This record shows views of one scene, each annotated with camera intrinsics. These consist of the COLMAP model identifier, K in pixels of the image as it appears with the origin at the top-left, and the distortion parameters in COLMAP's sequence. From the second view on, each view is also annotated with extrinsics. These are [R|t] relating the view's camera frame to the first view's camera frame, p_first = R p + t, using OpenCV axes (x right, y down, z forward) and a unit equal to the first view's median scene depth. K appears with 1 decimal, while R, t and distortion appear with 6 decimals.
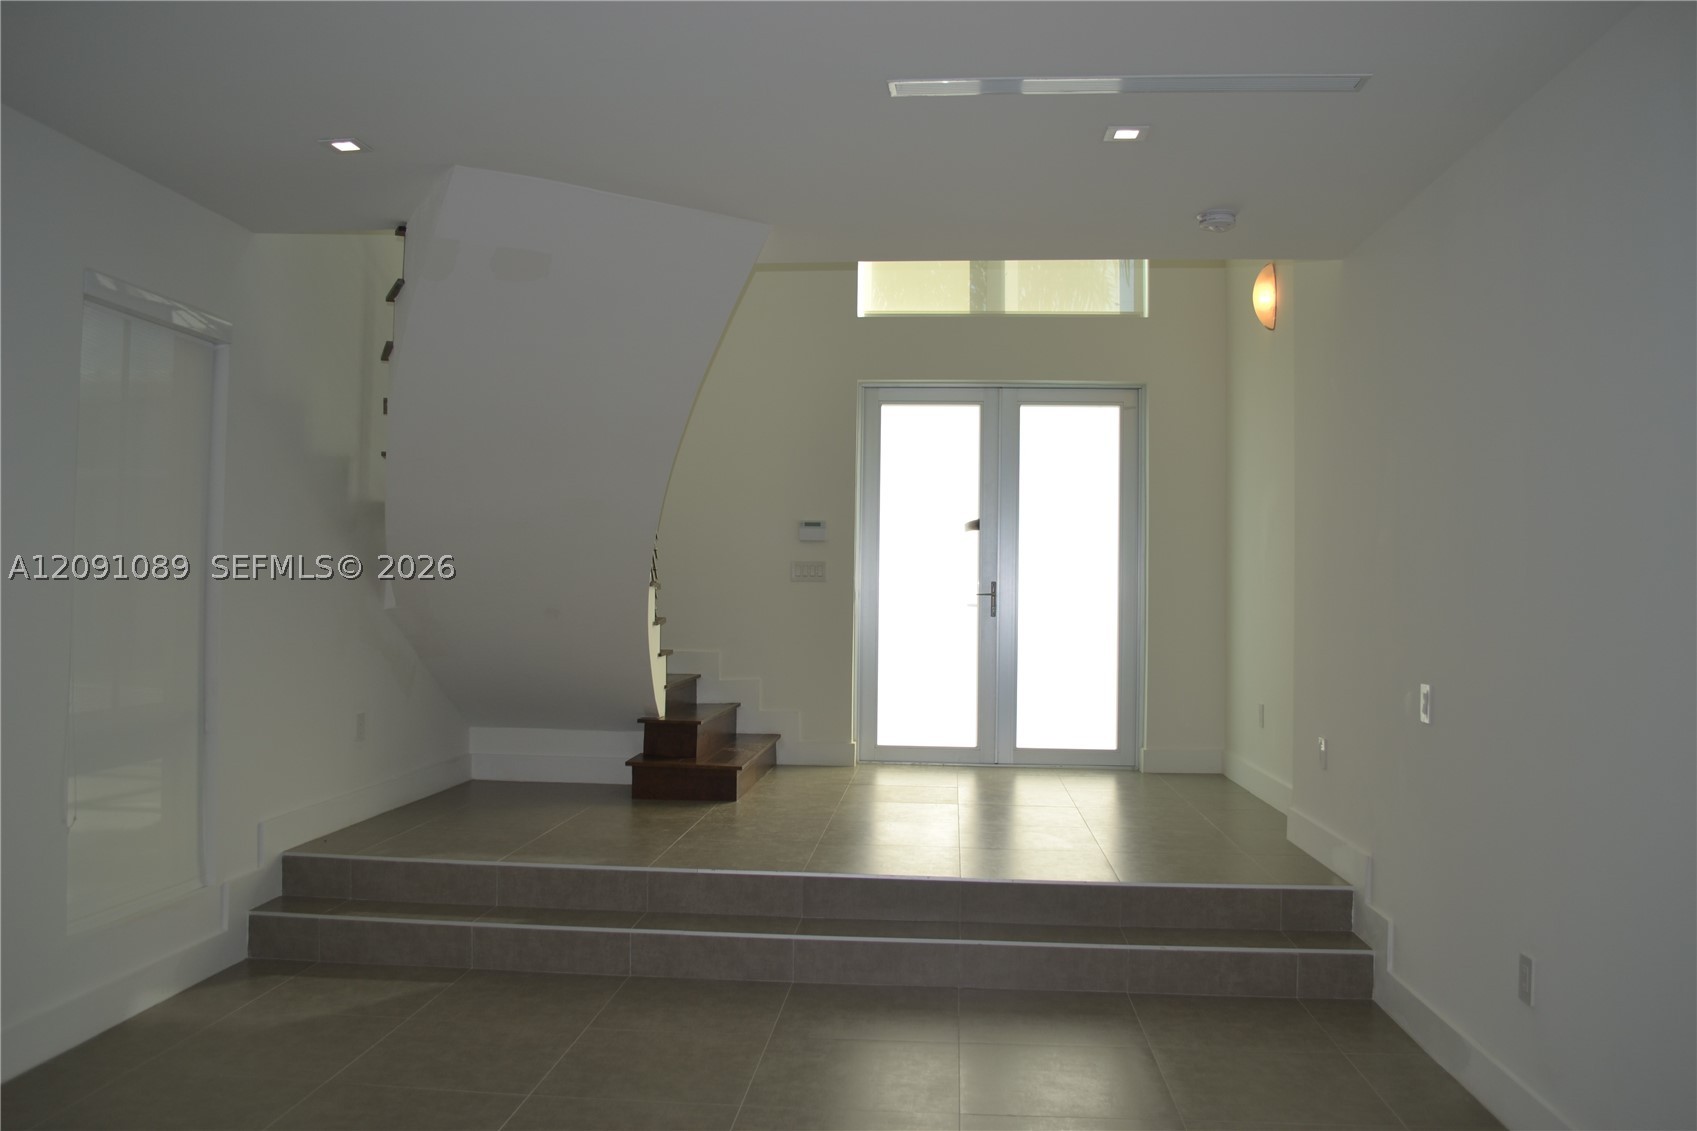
lens RADIAL K [[1365.7, 0, 848.5], [0, 1365.7, 565.5], [0, 0, 1]] dist [-0.074549, -0.000895]
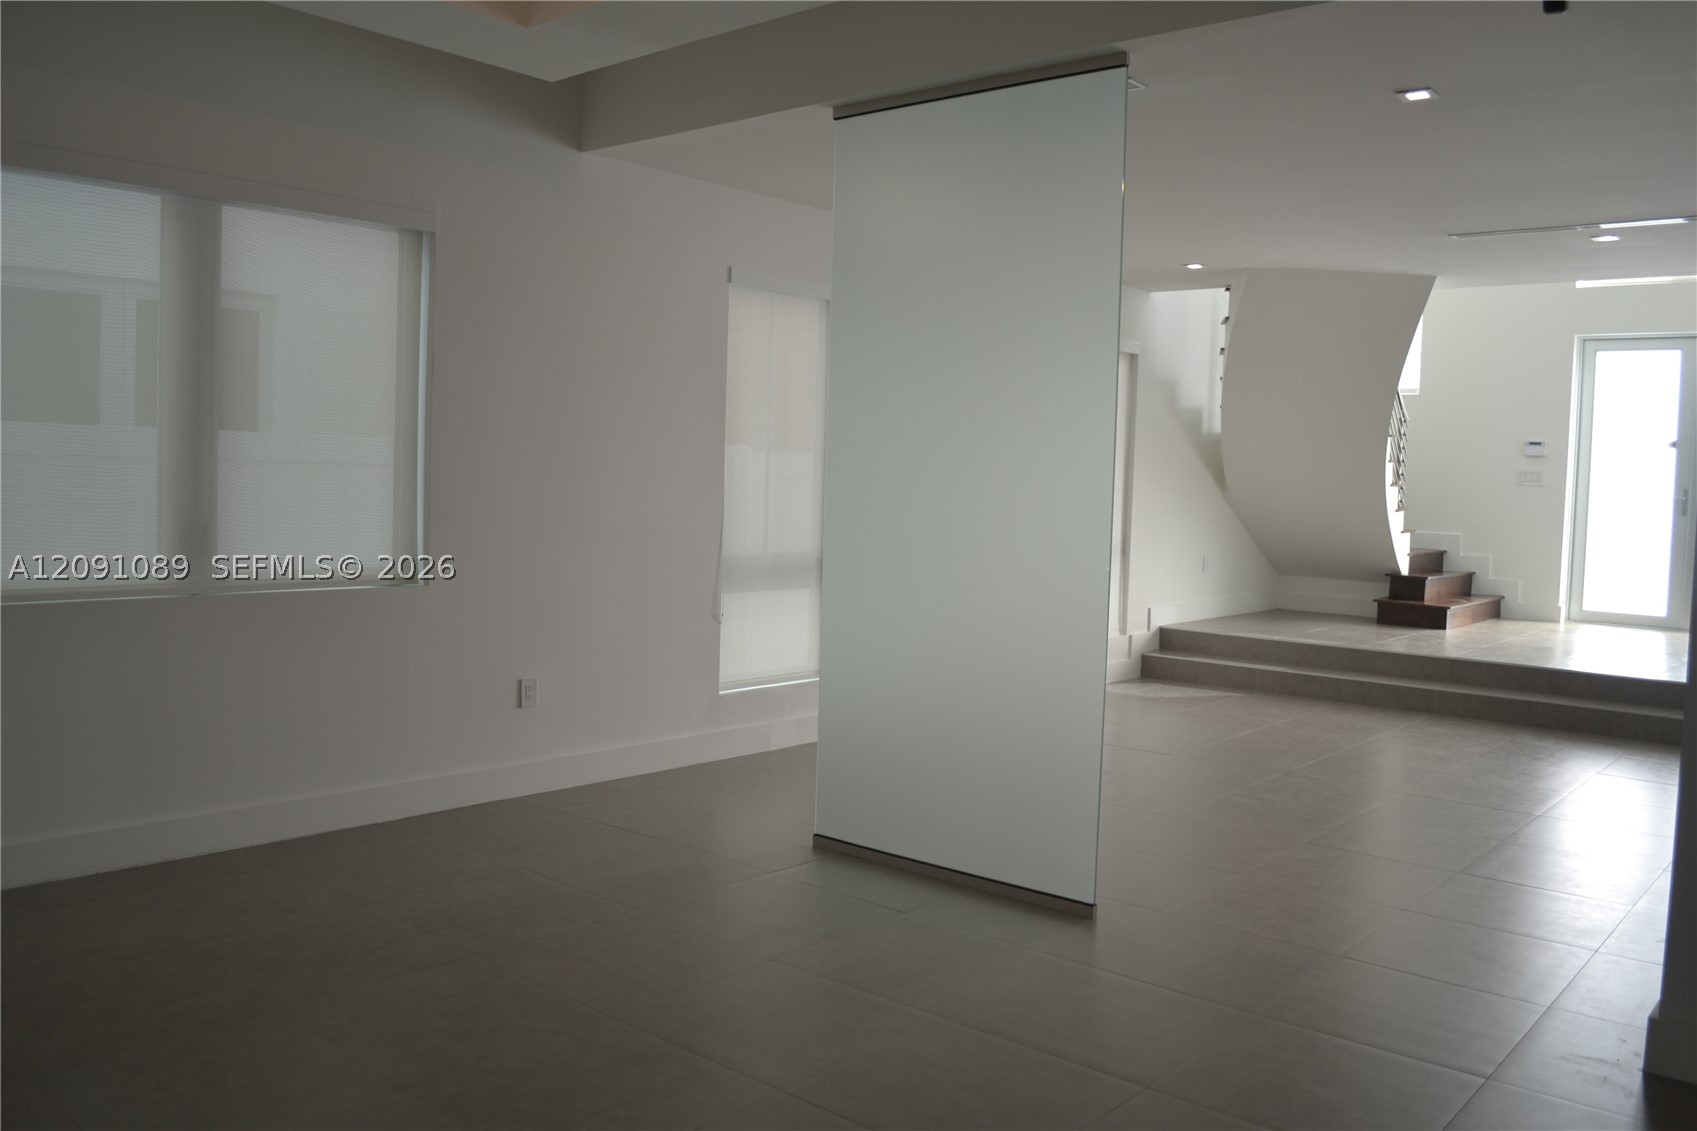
lens RADIAL K [[1365.7, 0, 848.5], [0, 1365.7, 565.5], [0, 0, 1]] dist [-0.074549, -0.000895]
pose [[0.807315, 0.048580, -0.588118, 0.246906], [-0.006770, 0.997303, 0.073086, -0.002298], [0.590082, -0.055022, 0.805466, -0.567749]]
